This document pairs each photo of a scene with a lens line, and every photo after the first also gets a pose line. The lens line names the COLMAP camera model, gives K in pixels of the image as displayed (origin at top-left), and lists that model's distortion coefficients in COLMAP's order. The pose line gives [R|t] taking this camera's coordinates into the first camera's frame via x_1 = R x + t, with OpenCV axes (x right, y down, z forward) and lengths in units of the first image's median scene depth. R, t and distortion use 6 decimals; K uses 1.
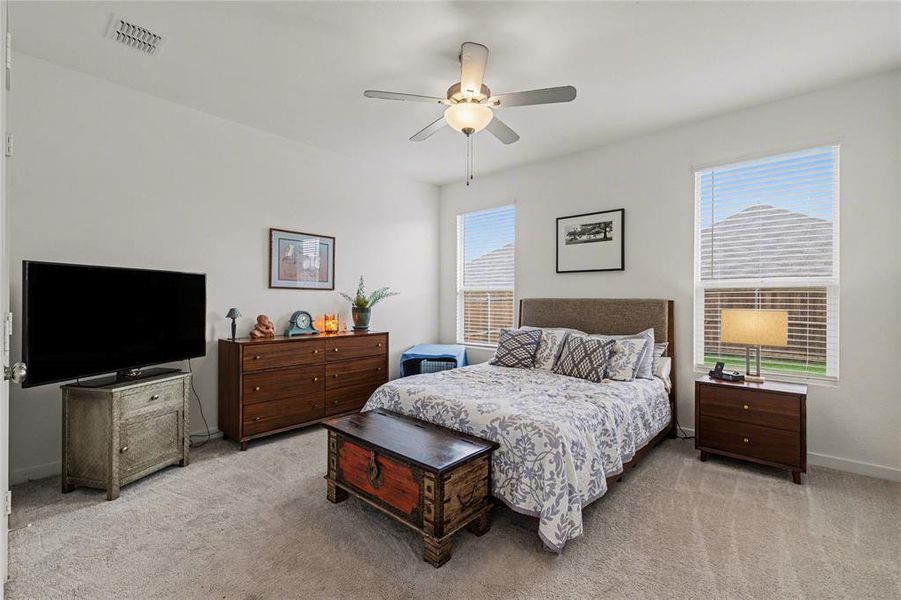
lens RADIAL K [[399.2, 0, 448.1], [0, 399.2, 298.0], [0, 0, 1]] dist [-0.004423, -0.000685]
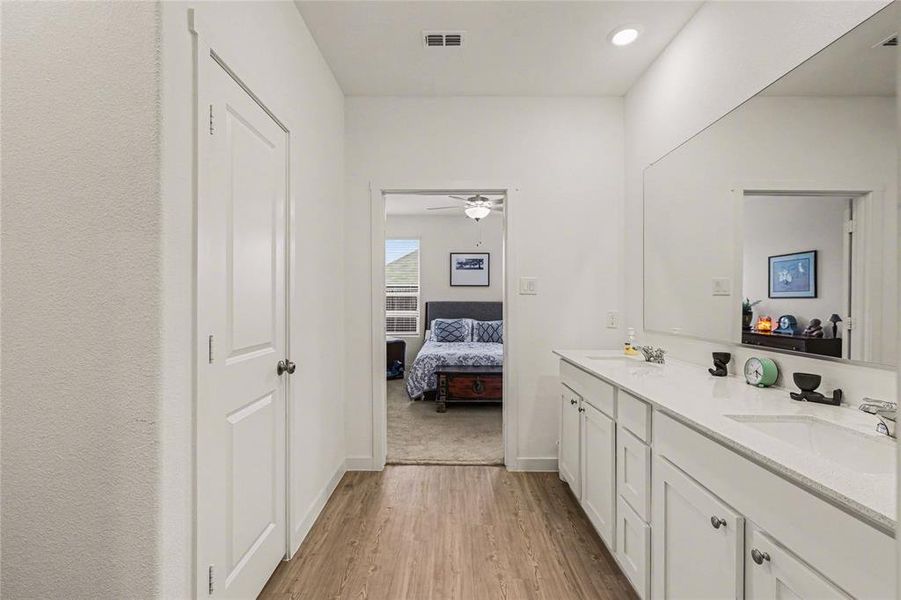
lens RADIAL K [[399.2, 0, 451.3], [0, 399.2, 299.5], [0, 0, 1]] dist [-0.004423, -0.000685]
pose [[0.745600, -0.008517, 0.666340, -0.901263], [0.002451, 0.999947, 0.010038, -0.025440], [-0.666389, -0.005851, 0.745581, -0.260105]]
